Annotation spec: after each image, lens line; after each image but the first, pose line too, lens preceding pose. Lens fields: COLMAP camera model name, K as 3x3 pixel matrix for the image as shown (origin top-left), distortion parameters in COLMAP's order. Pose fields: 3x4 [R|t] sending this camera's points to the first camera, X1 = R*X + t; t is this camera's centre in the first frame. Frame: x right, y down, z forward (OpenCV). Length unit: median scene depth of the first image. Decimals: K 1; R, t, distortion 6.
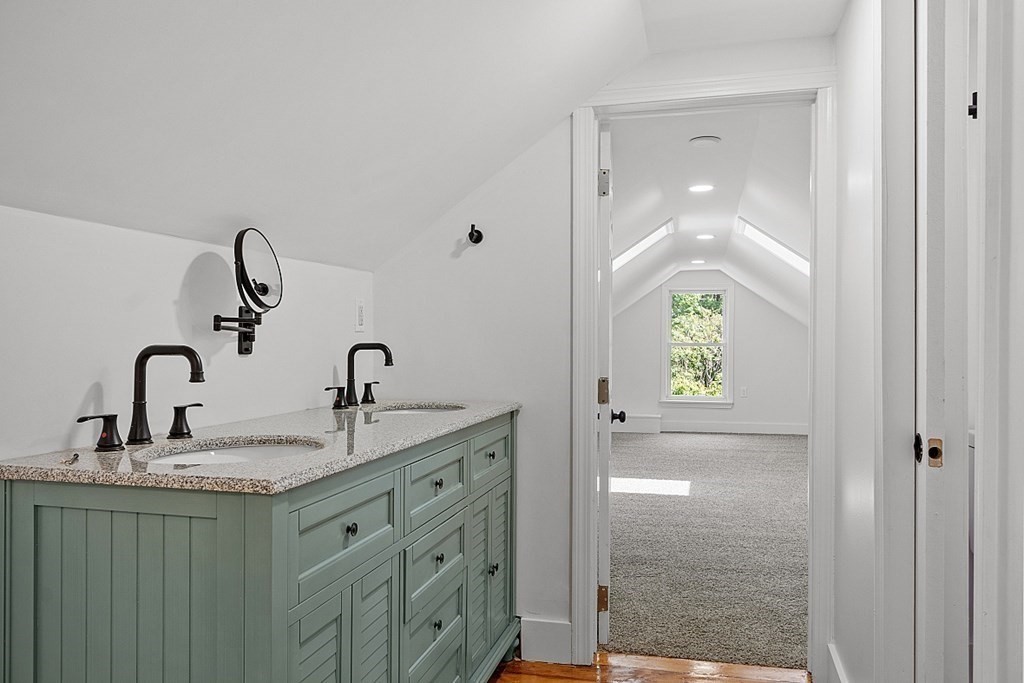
lens RADIAL K [[771.8, 0, 514.4], [0, 771.8, 350.4], [0, 0, 1]] dist [0.025106, -0.012822]
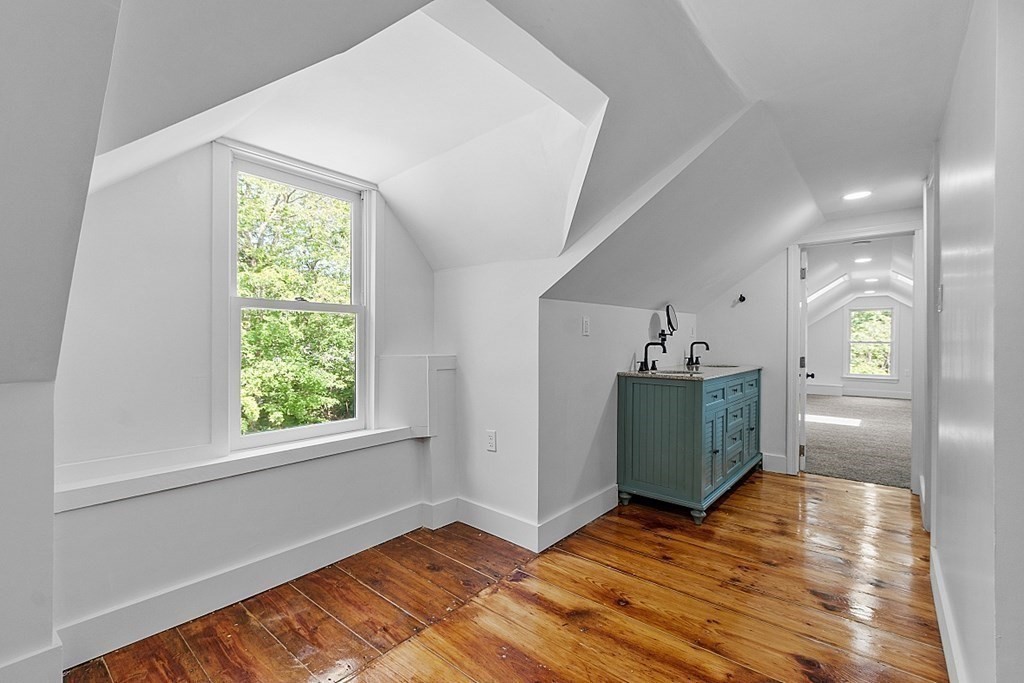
lens RADIAL K [[446.9, 0, 514.1], [0, 446.9, 343.6], [0, 0, 1]] dist [0.001402, -0.000291]
pose [[0.897859, 0.004139, -0.440263, -0.076546], [-0.005744, 0.999981, -0.002311, 0.004250], [0.440245, 0.004604, 0.897866, -0.630860]]
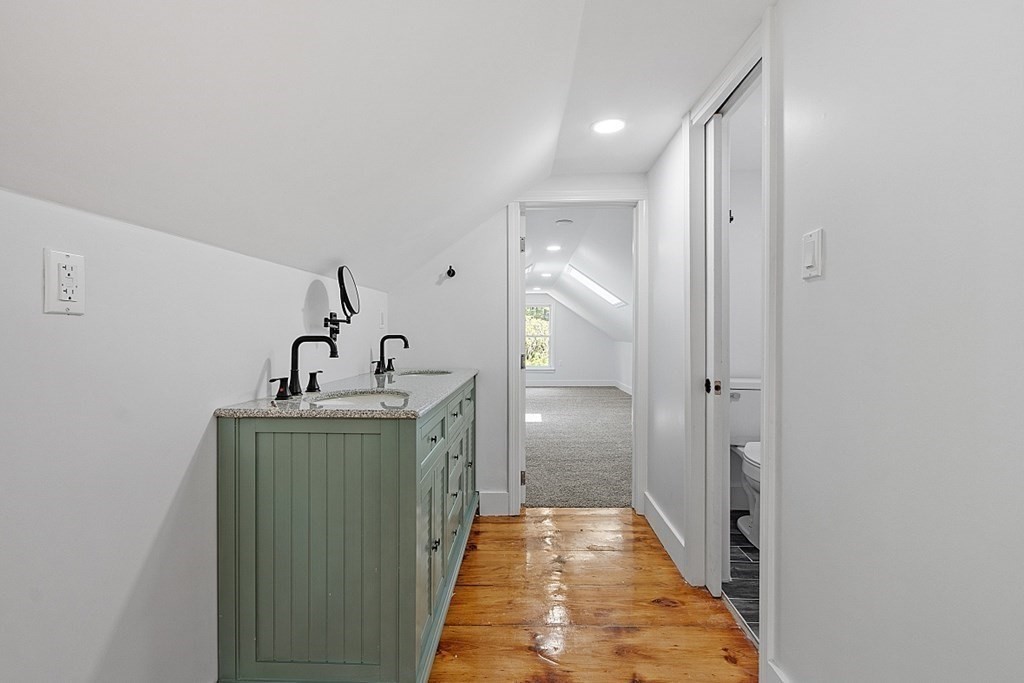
lens RADIAL K [[463.3, 0, 511.8], [0, 463.3, 340.6], [0, 0, 1]] dist [0.001791, -0.001266]
pose [[0.976987, -0.005200, 0.213234, -0.141848], [0.005124, 0.999986, 0.000908, 0.003041], [-0.213236, 0.000205, 0.977001, -0.037732]]
